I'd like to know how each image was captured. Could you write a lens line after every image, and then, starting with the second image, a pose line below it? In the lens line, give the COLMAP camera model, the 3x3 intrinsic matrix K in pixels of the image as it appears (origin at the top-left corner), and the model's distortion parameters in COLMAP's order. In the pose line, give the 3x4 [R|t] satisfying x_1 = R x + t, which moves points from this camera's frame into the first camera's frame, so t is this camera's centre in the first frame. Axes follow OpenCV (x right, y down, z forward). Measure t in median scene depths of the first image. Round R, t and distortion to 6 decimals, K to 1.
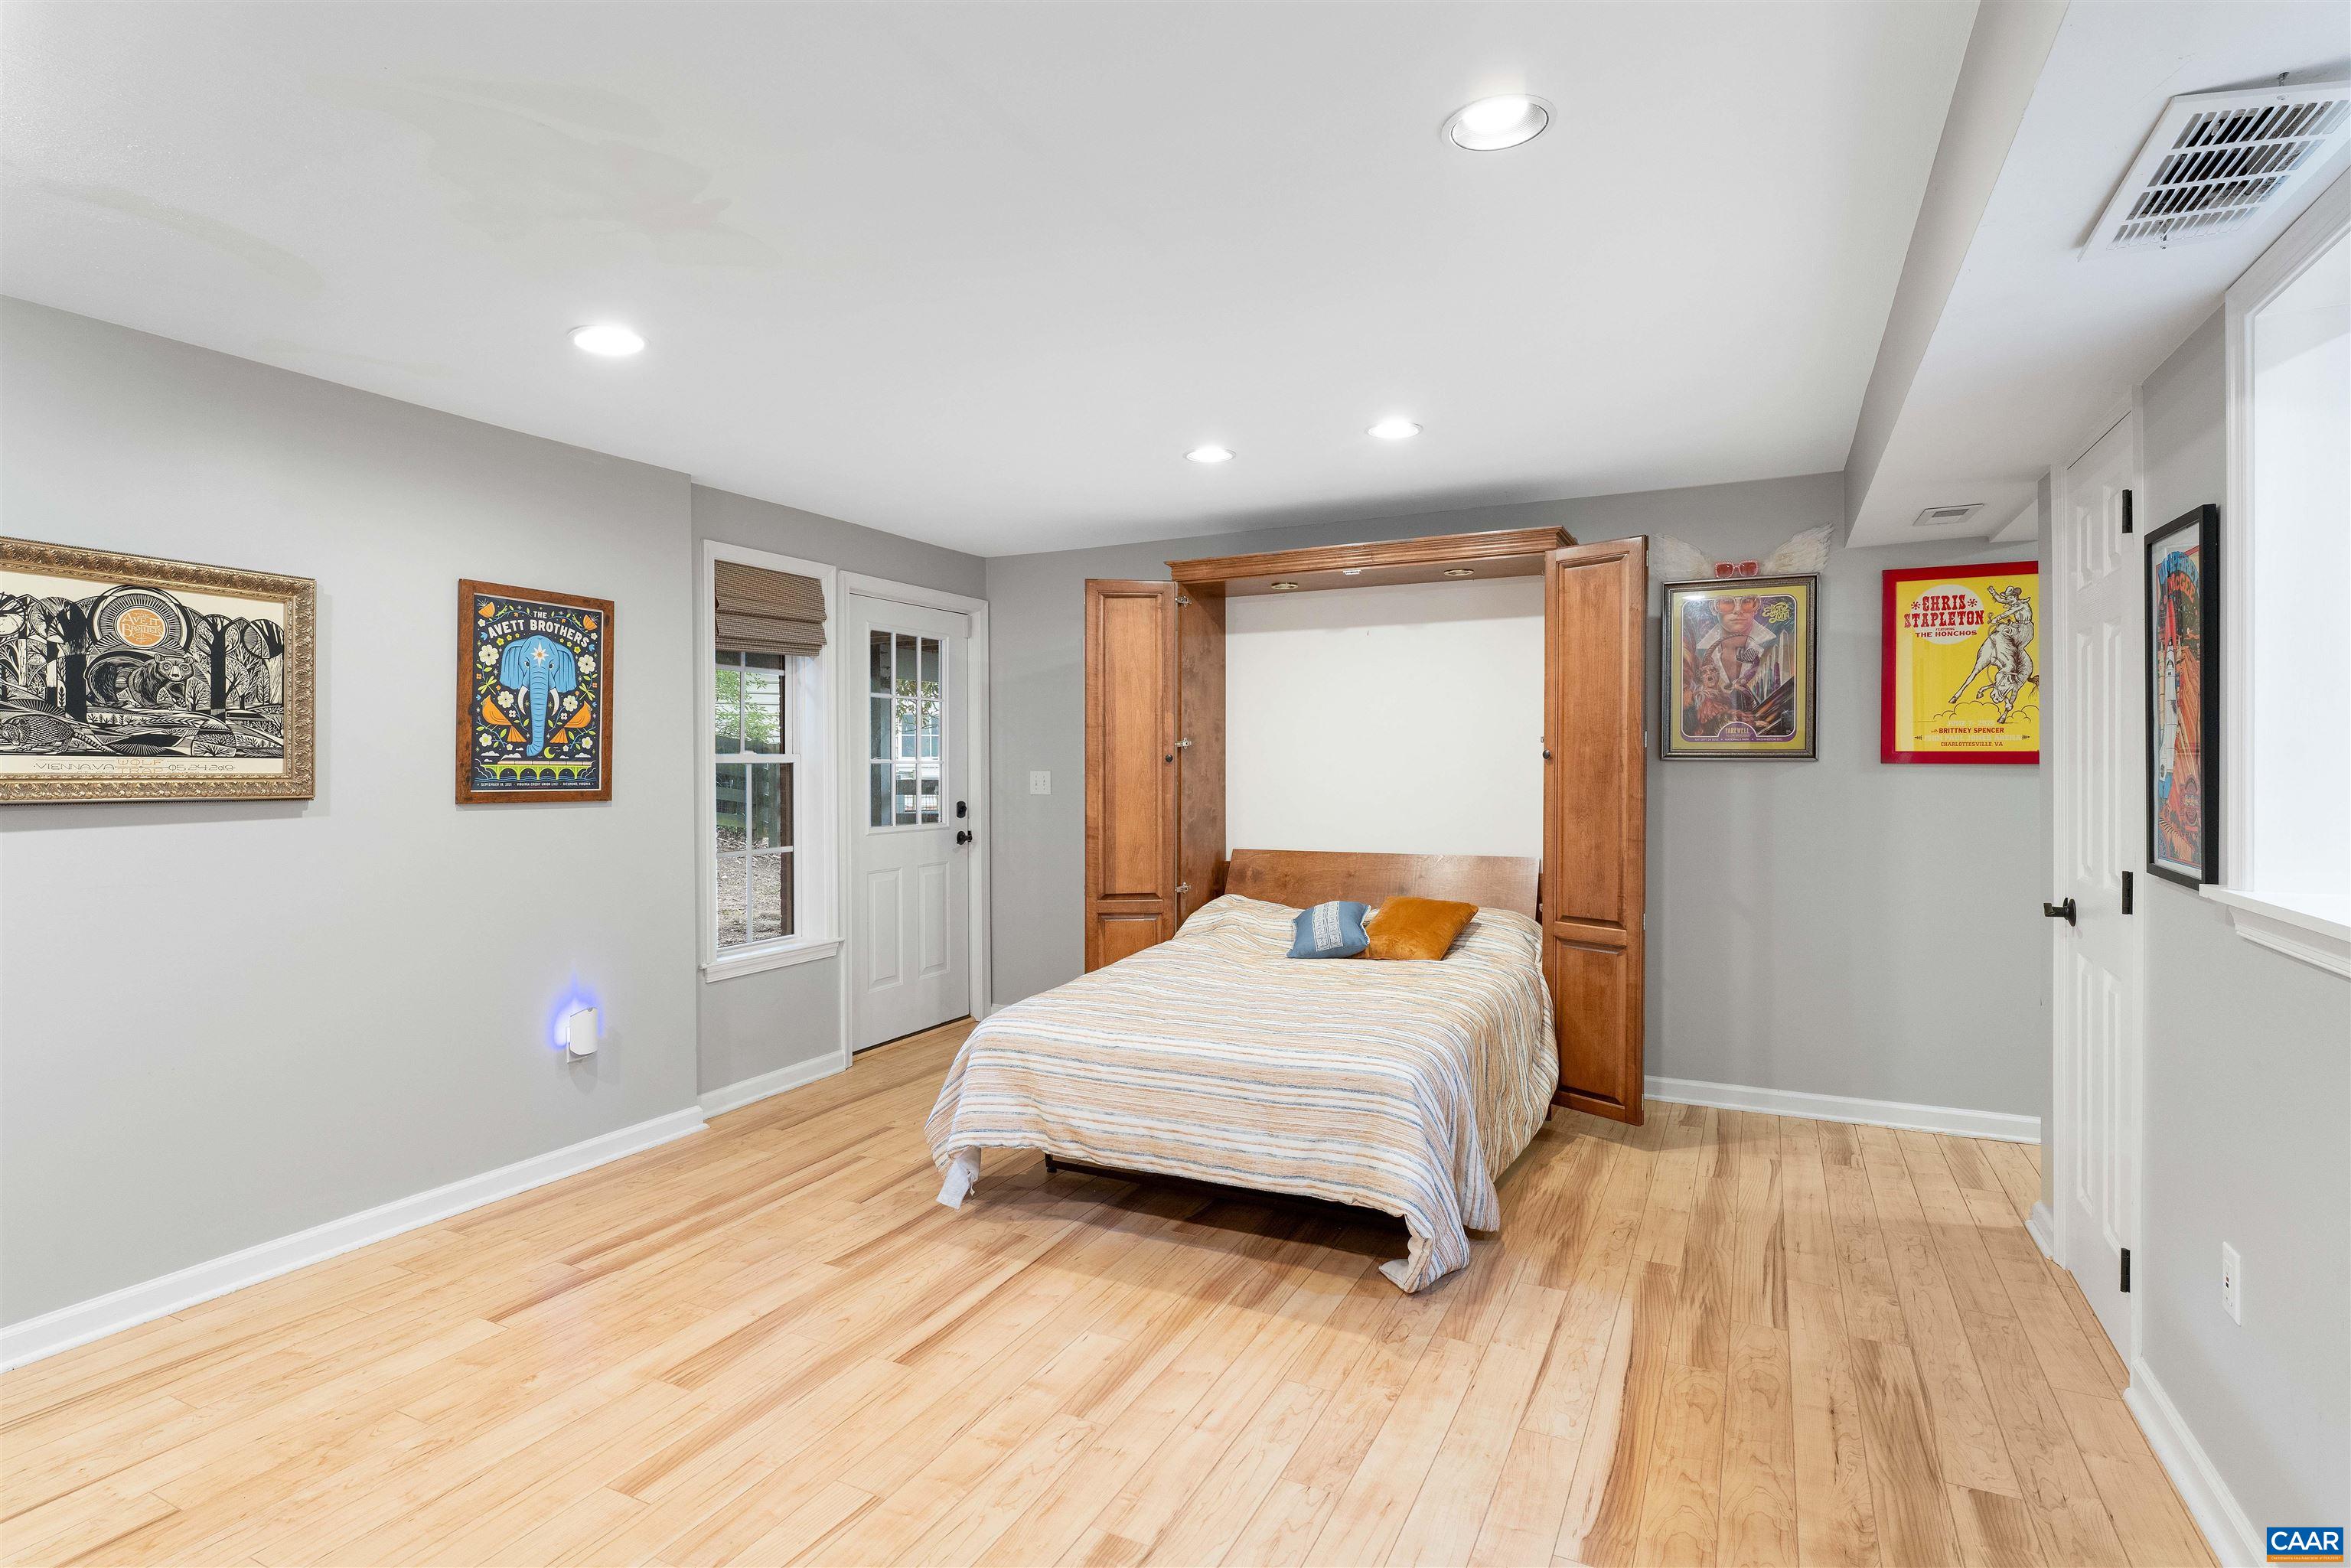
lens RADIAL K [[1115.1, 0, 1227.9], [0, 1115.1, 763.0], [0, 0, 1]] dist [-0.001807, -0.000255]
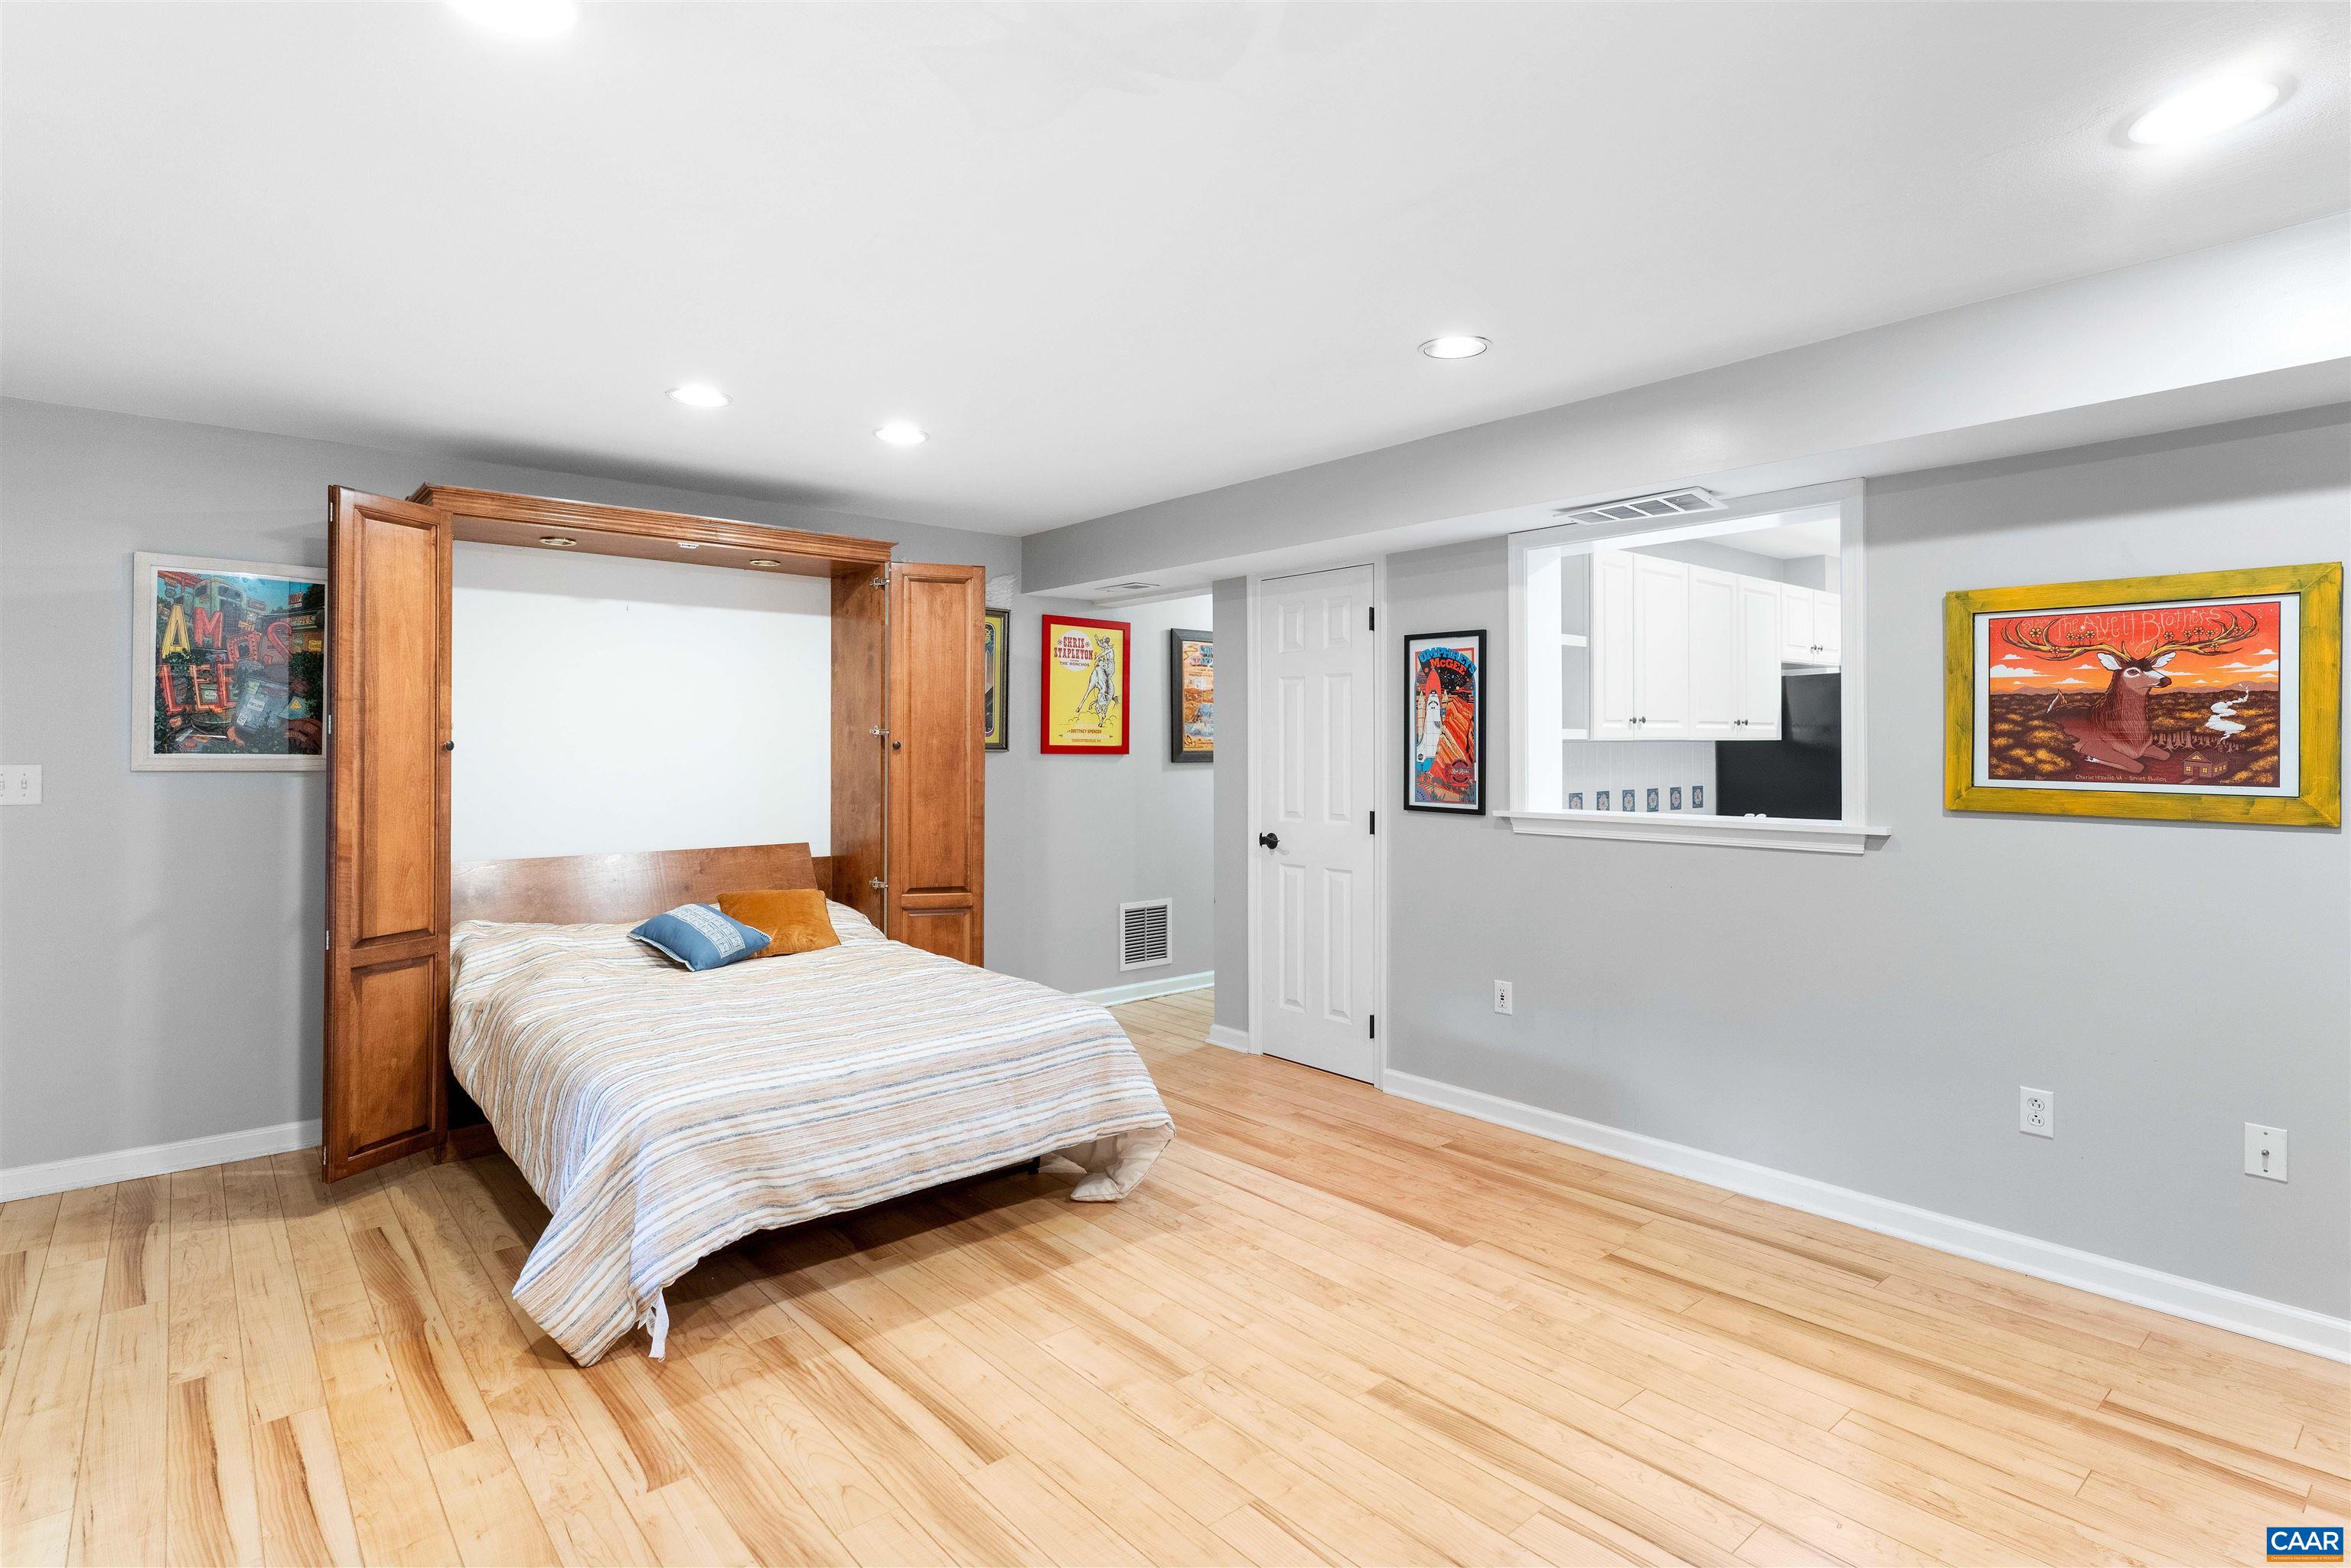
lens RADIAL K [[1136.5, 0, 1023.8], [0, 1136.5, 736.6], [0, 0, 1]] dist [0.000863, -0.000470]
pose [[0.467826, 0.015195, 0.883690, -0.733254], [-0.000272, 0.999855, -0.017048, 0.003229], [-0.883821, 0.007736, 0.467762, 0.399157]]
